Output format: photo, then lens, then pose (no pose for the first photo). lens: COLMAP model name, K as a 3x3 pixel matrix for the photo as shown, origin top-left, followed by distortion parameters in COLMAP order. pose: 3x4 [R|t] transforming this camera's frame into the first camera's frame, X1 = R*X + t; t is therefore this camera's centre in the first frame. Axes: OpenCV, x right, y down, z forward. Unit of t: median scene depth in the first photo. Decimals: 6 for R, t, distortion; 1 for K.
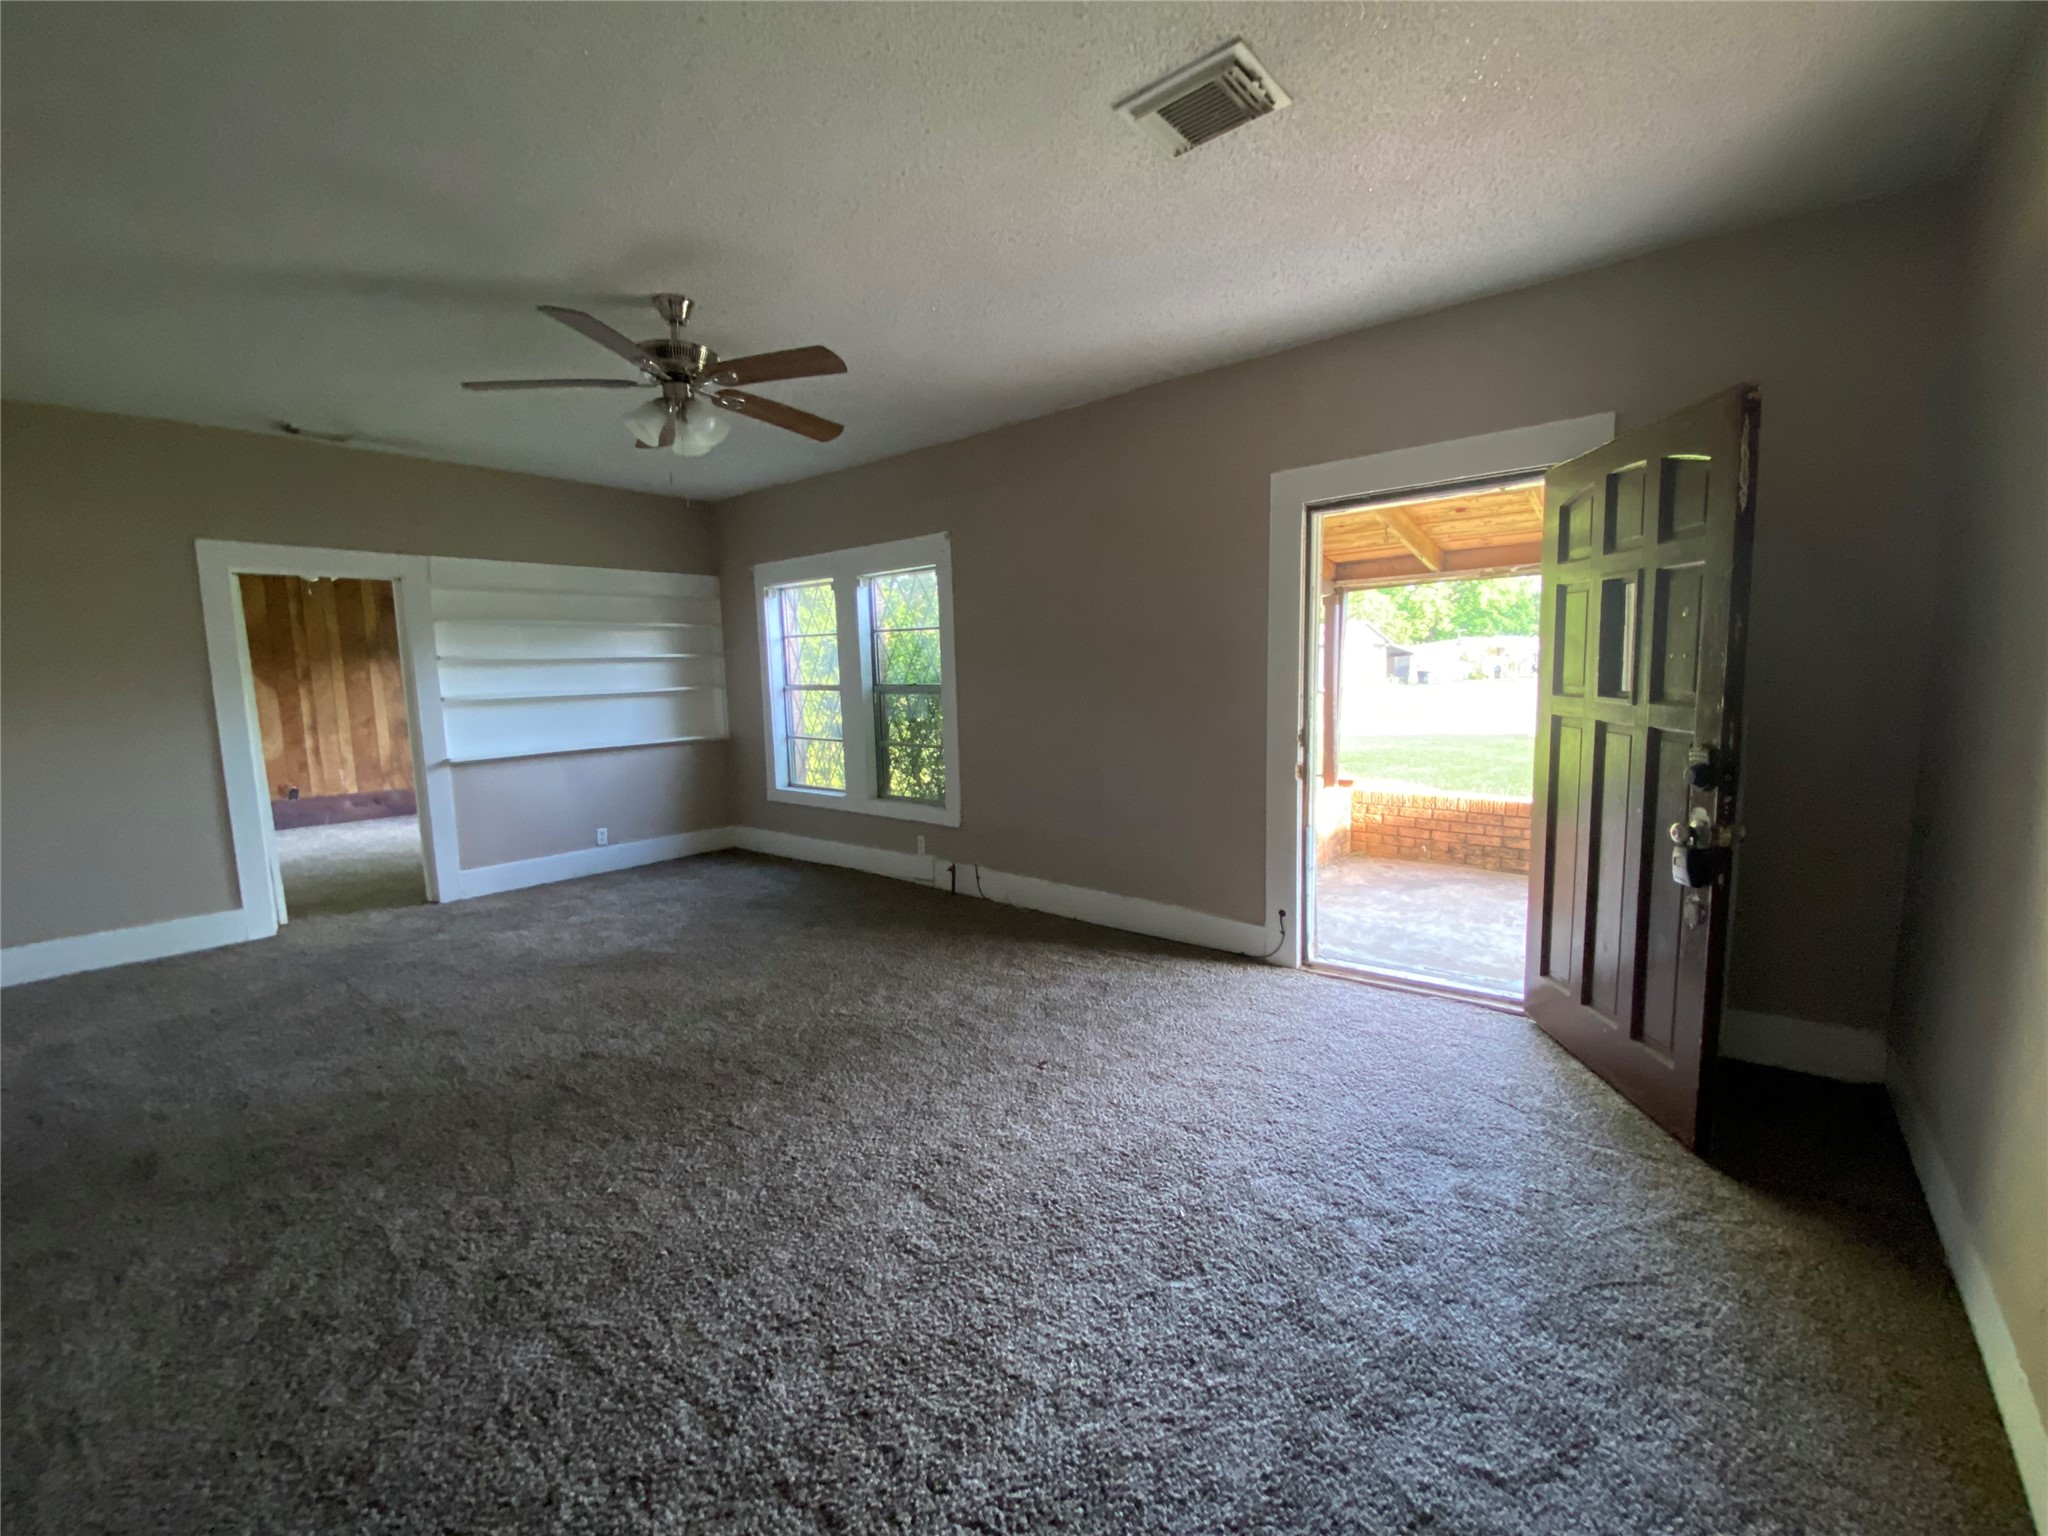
lens RADIAL K [[835.5, 0, 1027.8], [0, 835.5, 763.5], [0, 0, 1]] dist [-0.004245, -0.000437]
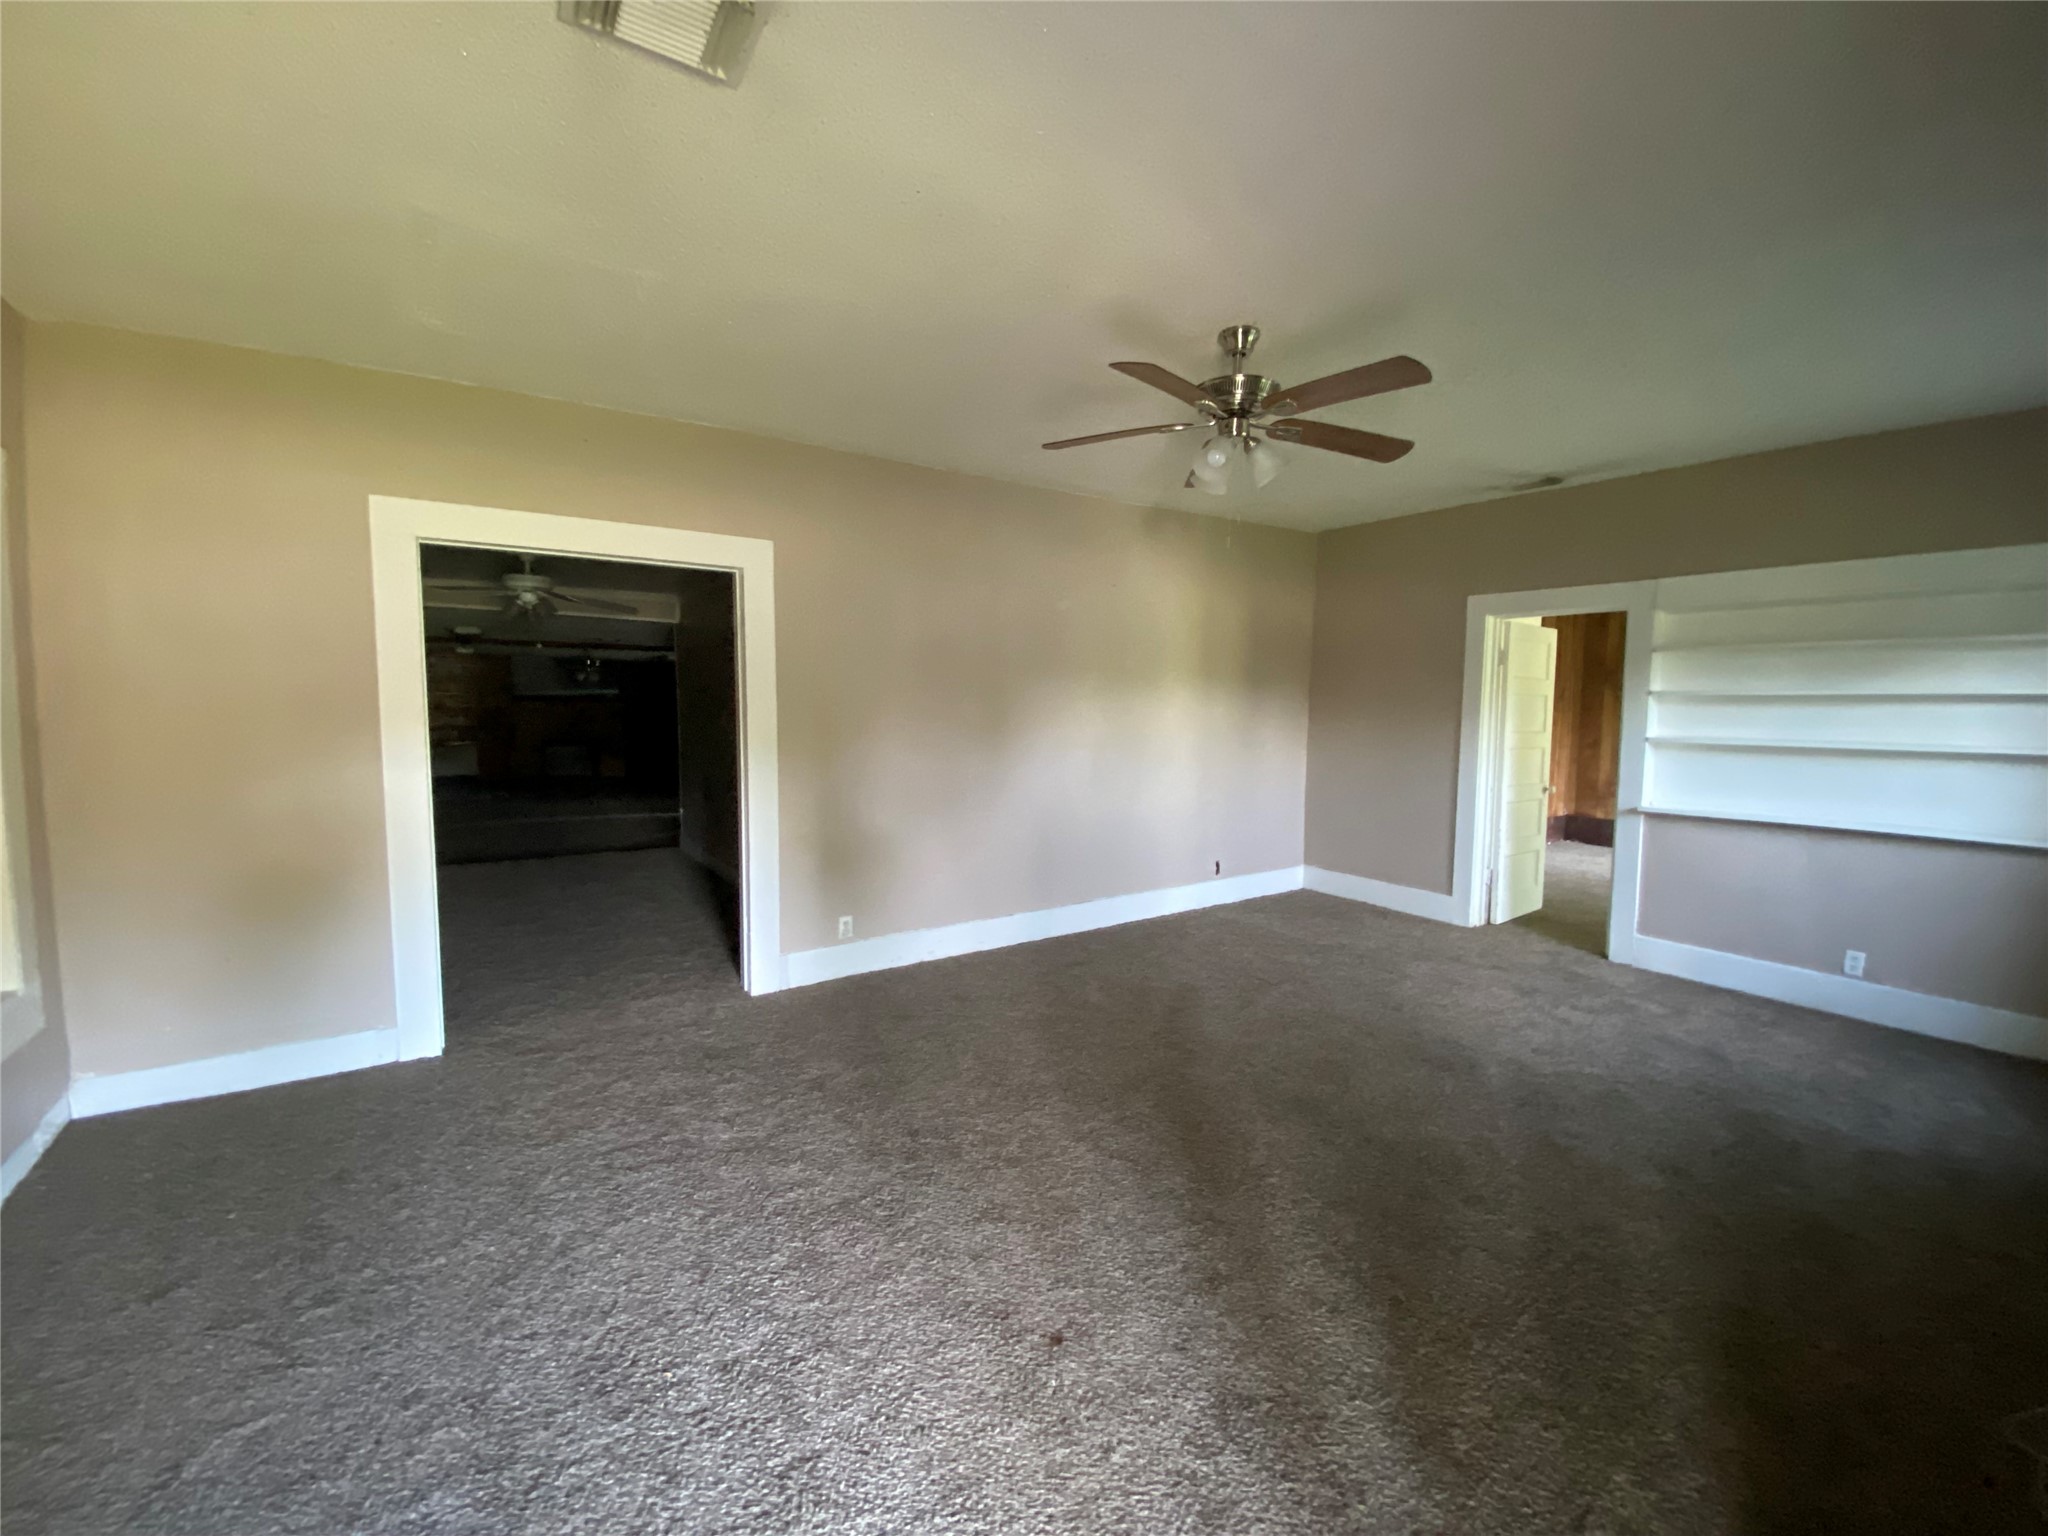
lens RADIAL K [[835.5, 0, 1016.9], [0, 835.5, 769.5], [0, 0, 1]] dist [-0.004245, -0.000437]
pose [[-0.298269, 0.101647, -0.949054, 0.358620], [-0.109542, 0.984098, 0.139827, -0.100565], [0.948175, 0.145668, -0.282391, 0.647117]]
